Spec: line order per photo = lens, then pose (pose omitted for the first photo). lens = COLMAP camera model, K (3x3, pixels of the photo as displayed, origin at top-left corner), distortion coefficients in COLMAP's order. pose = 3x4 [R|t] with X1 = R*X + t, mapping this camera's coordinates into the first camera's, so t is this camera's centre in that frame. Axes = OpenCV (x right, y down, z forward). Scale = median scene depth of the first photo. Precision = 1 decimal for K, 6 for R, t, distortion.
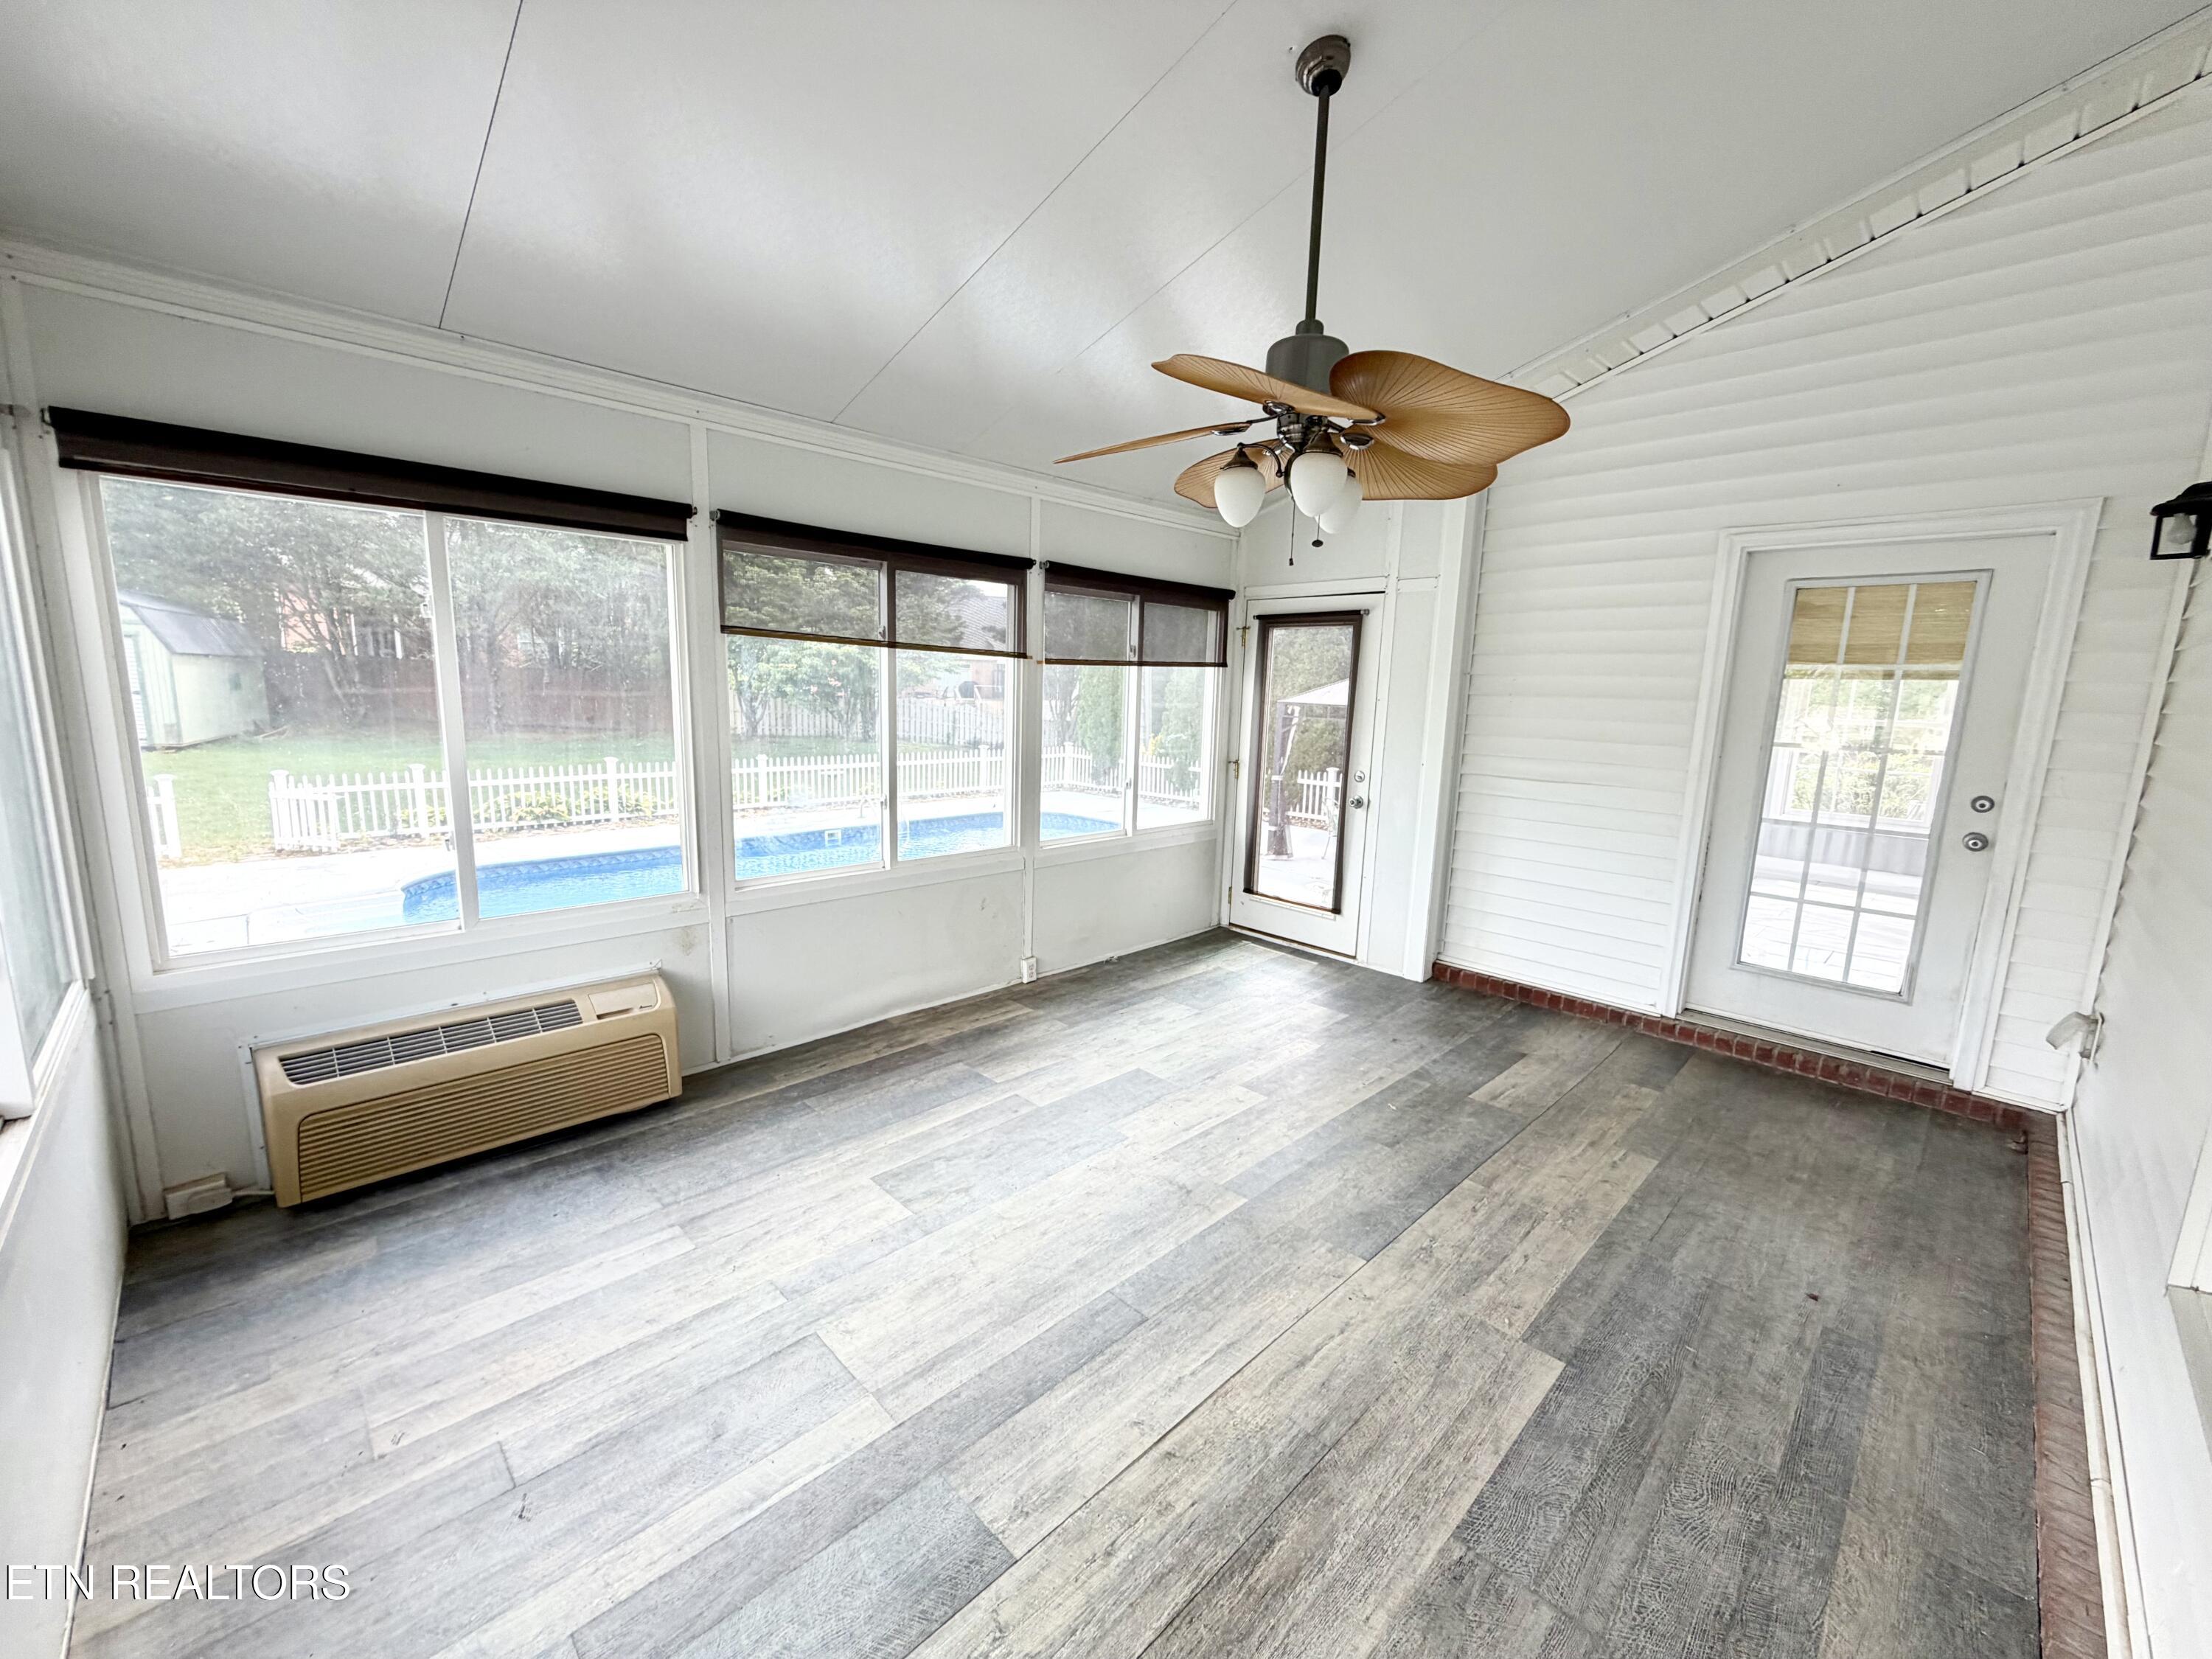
lens RADIAL K [[886.1, 0, 1099.7], [0, 886.1, 828.3], [0, 0, 1]] dist [-0.000617, -0.000086]
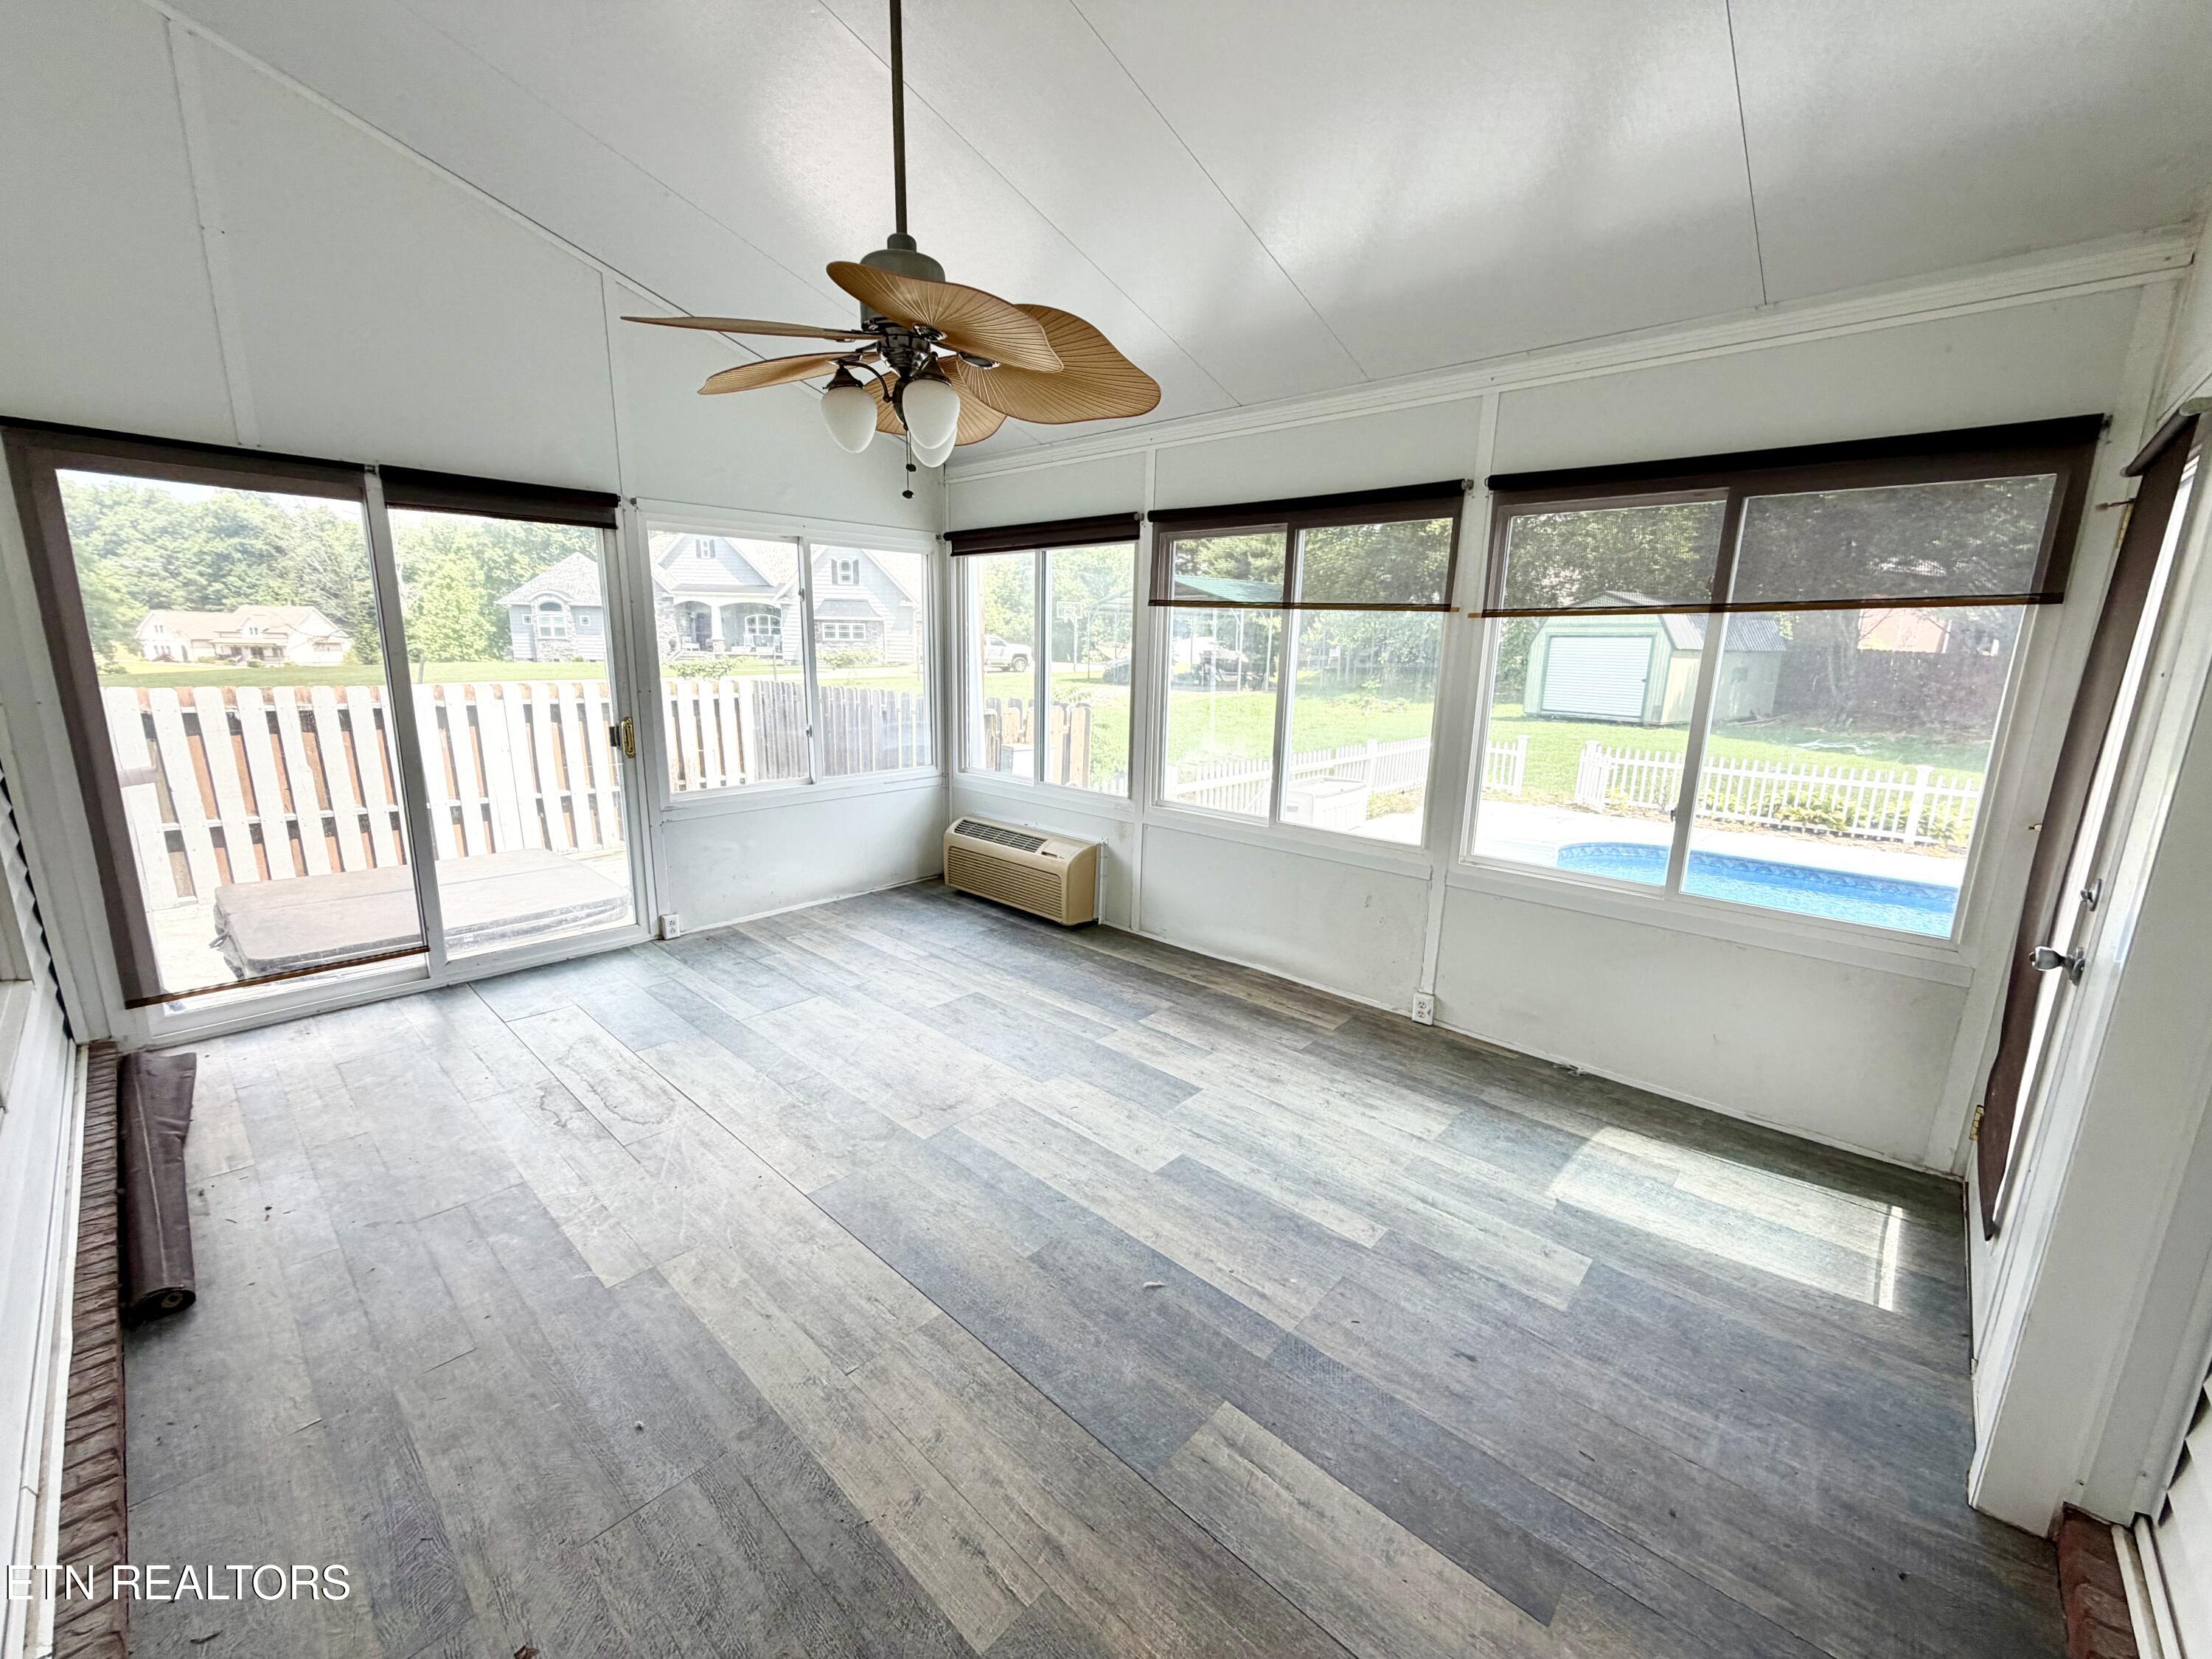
lens RADIAL K [[886.1, 0, 1102.8], [0, 886.1, 831.3], [0, 0, 1]] dist [-0.000617, -0.000086]
pose [[0.053713, 0.182961, -0.981652, 0.797241], [-0.180105, 0.968723, 0.170697, -0.093753], [0.982180, 0.167632, 0.084985, 0.759763]]
